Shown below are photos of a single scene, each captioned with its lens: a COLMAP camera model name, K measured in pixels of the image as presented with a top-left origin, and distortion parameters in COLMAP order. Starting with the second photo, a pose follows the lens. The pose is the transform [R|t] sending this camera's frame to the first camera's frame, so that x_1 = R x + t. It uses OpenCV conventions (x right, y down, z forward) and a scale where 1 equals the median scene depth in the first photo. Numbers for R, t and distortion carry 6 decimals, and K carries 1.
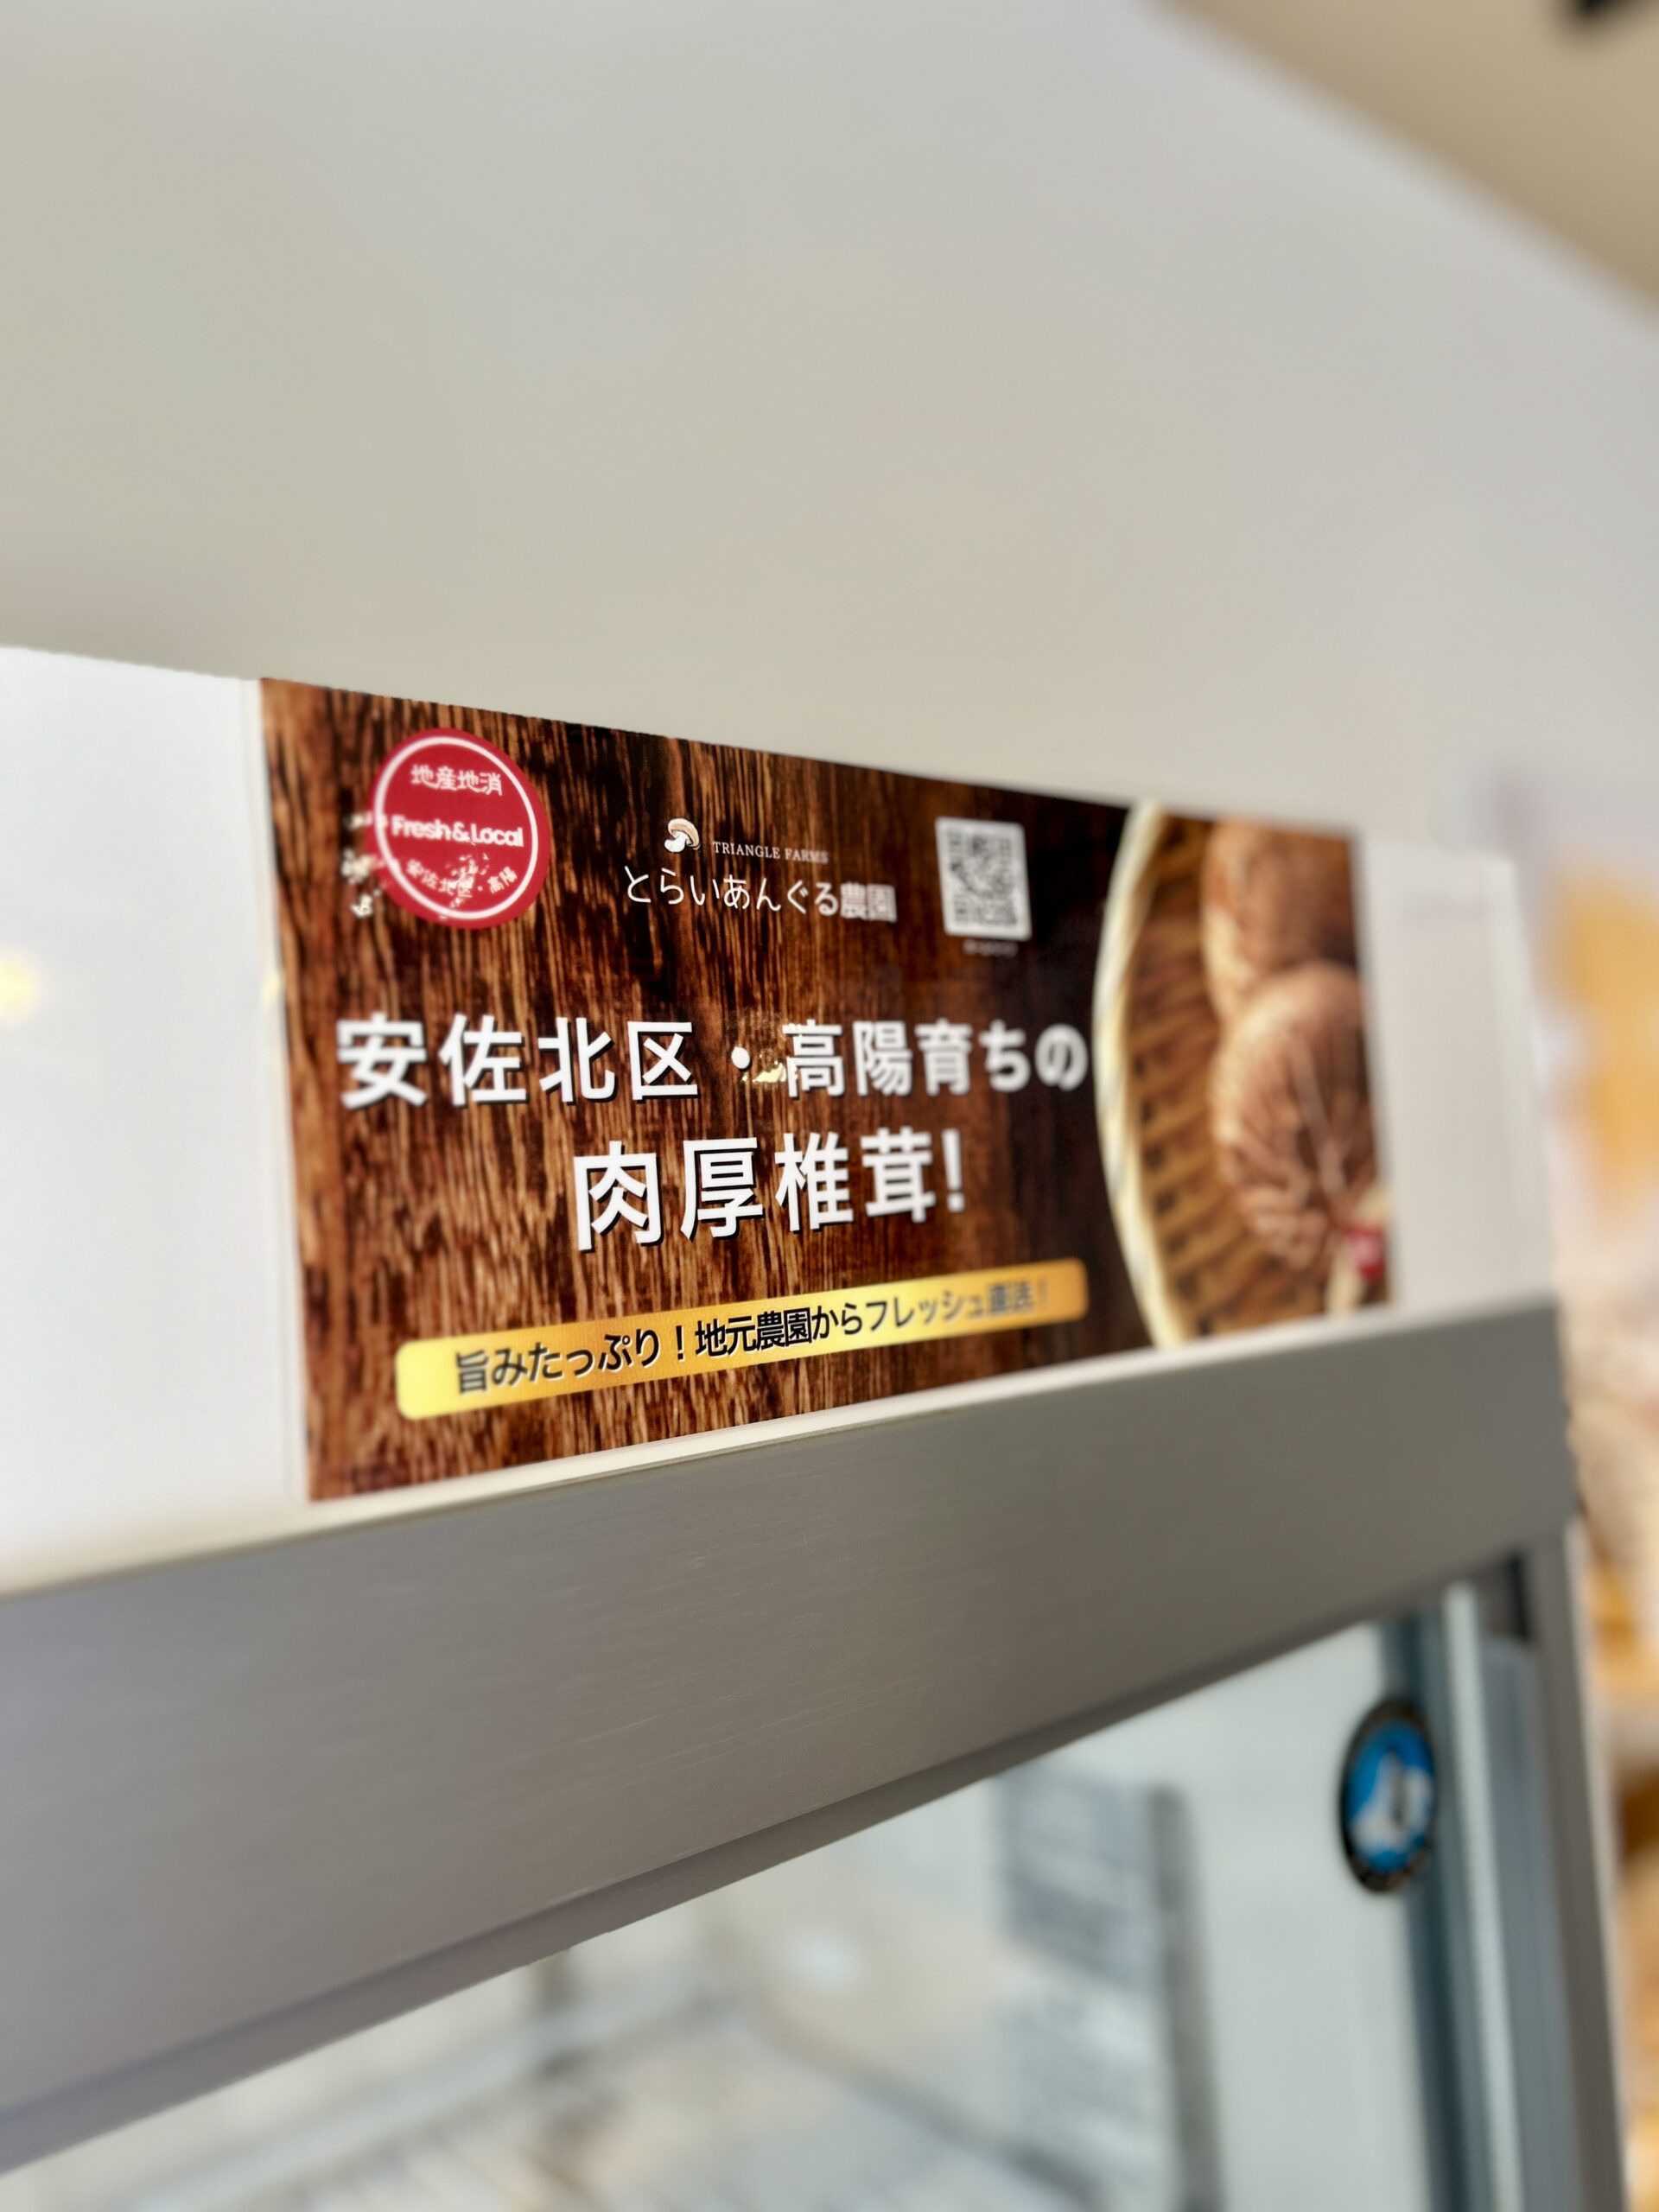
lens RADIAL K [[1661.7, 0, 829.5], [0, 1661.7, 1106.0], [0, 0, 1]] dist [0.033095, -0.036712]
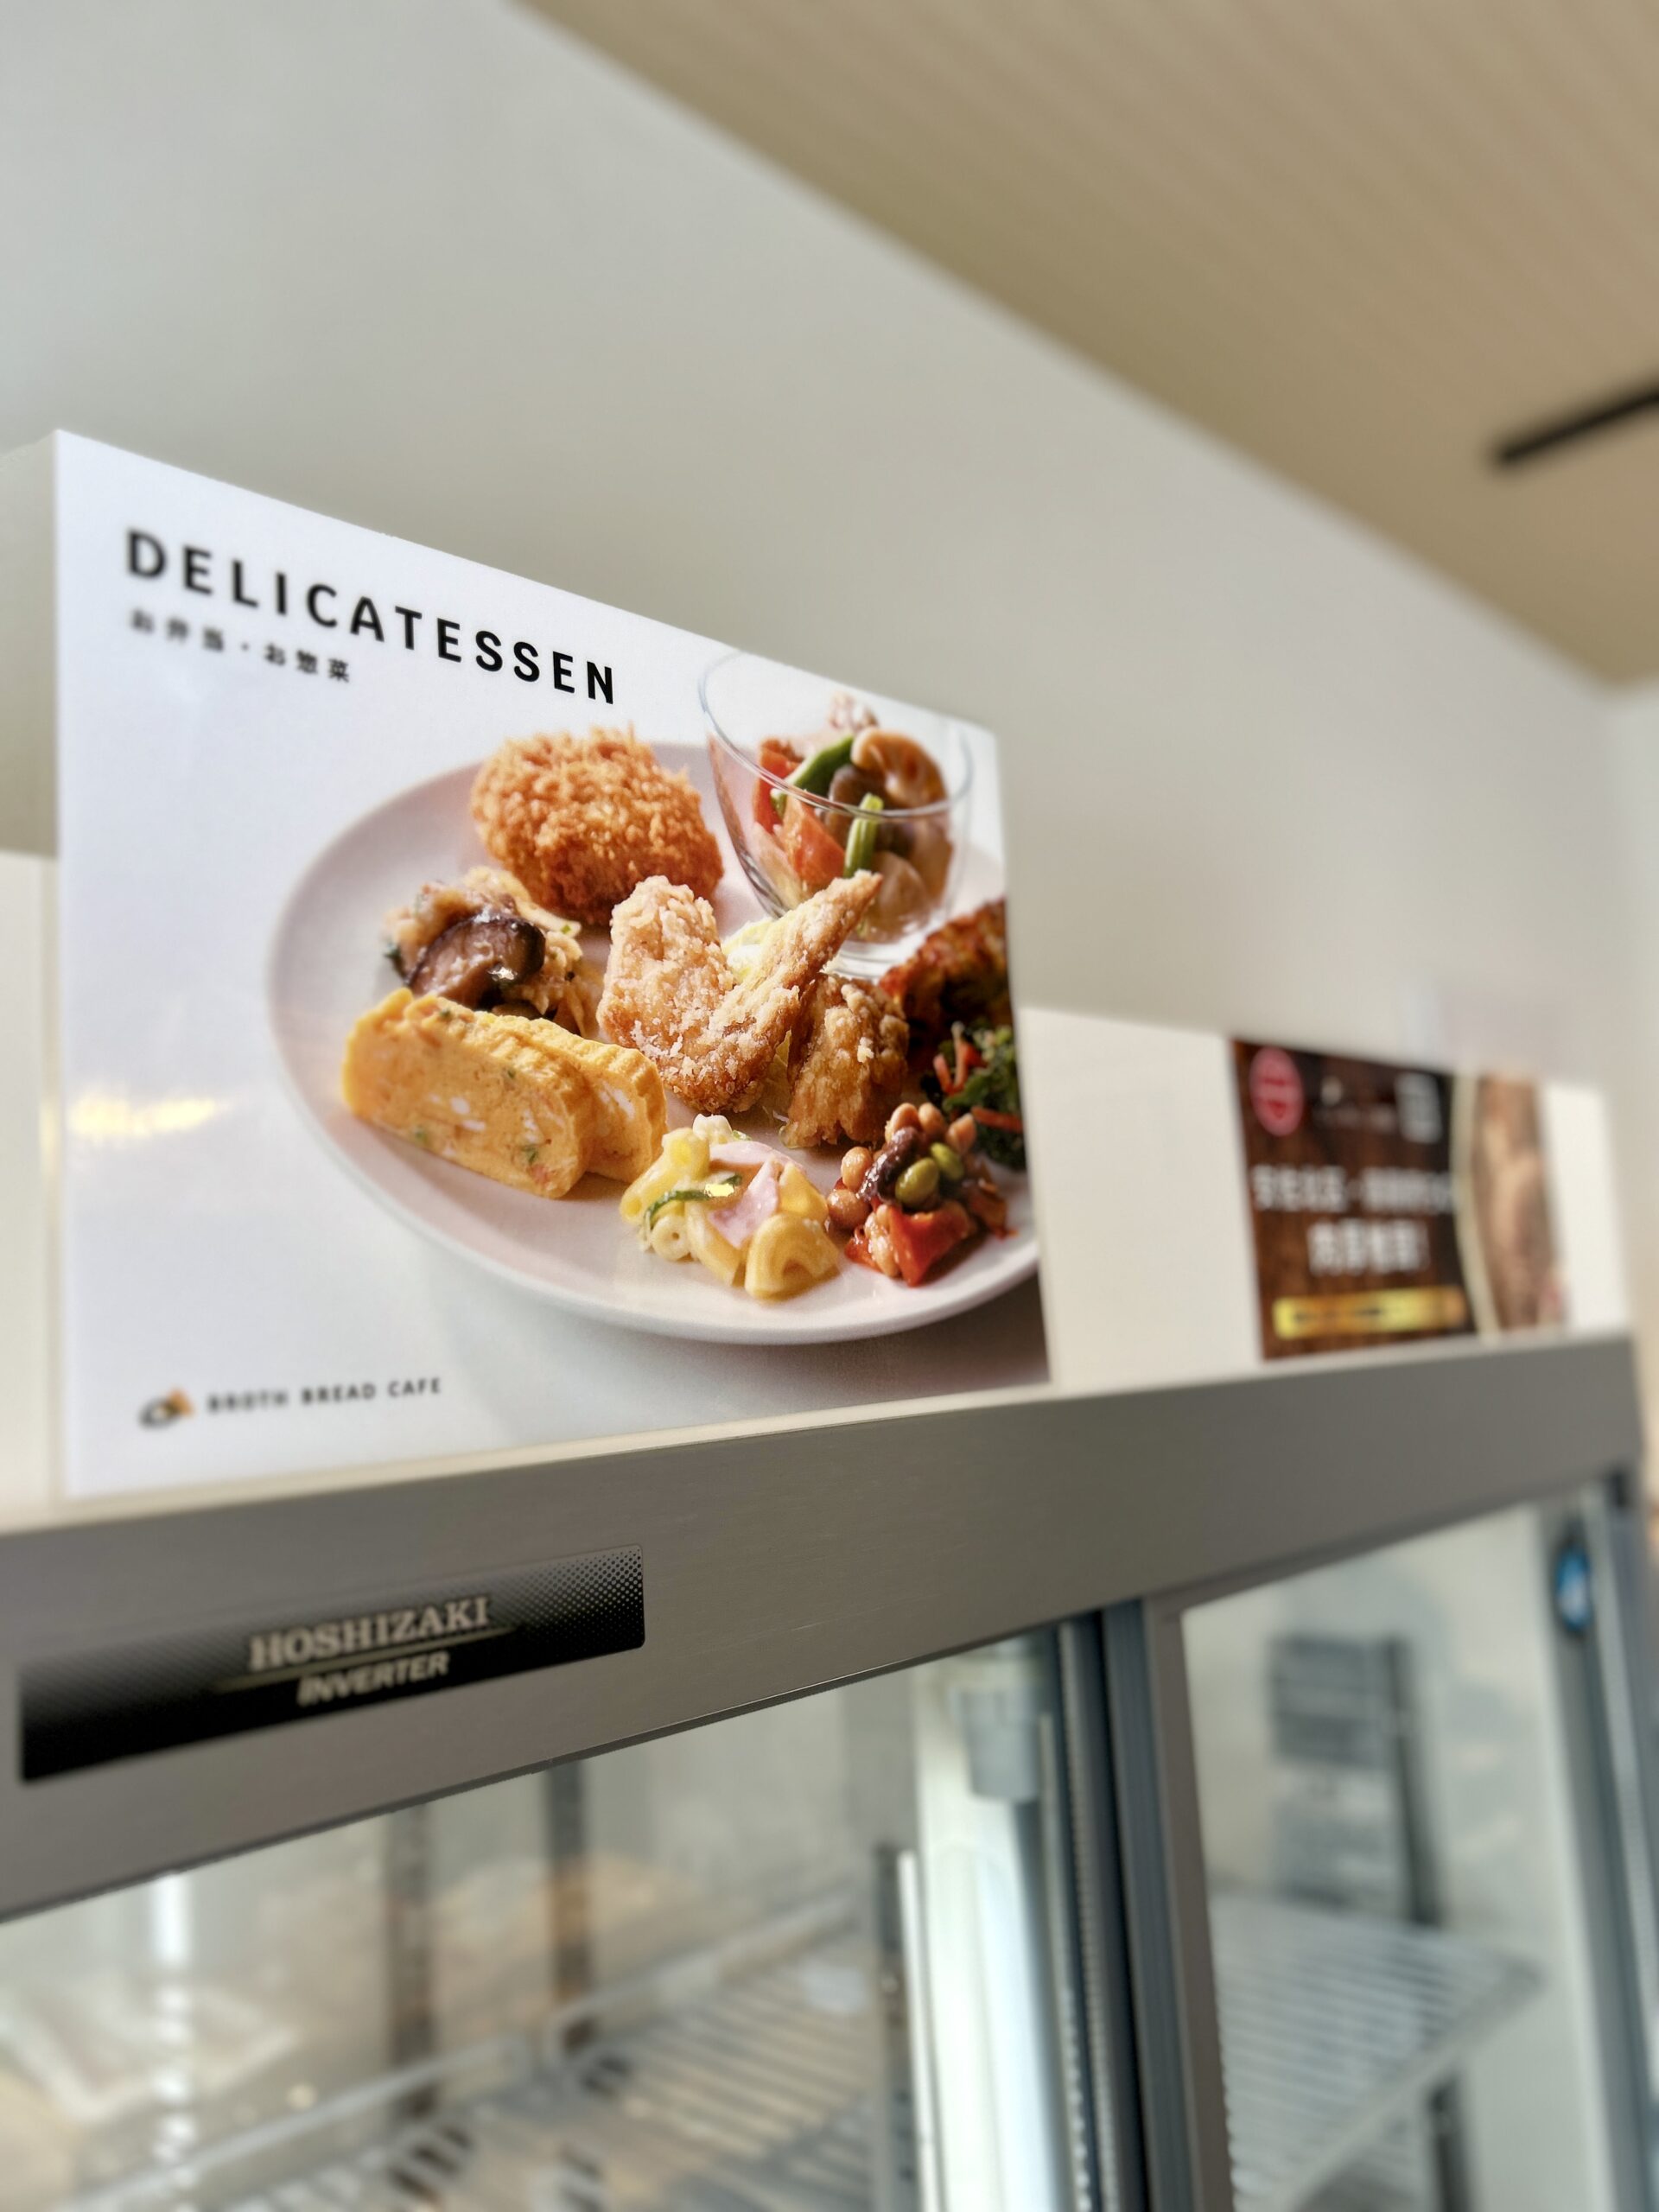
lens RADIAL K [[1661.7, 0, 829.5], [0, 1661.7, 1106.0], [0, 0, 1]] dist [0.033095, -0.036712]
pose [[0.993911, 0.016427, 0.108952, -0.904778], [-0.005759, 0.995218, -0.097514, 0.073844], [-0.110033, 0.096293, 0.989252, -1.050348]]
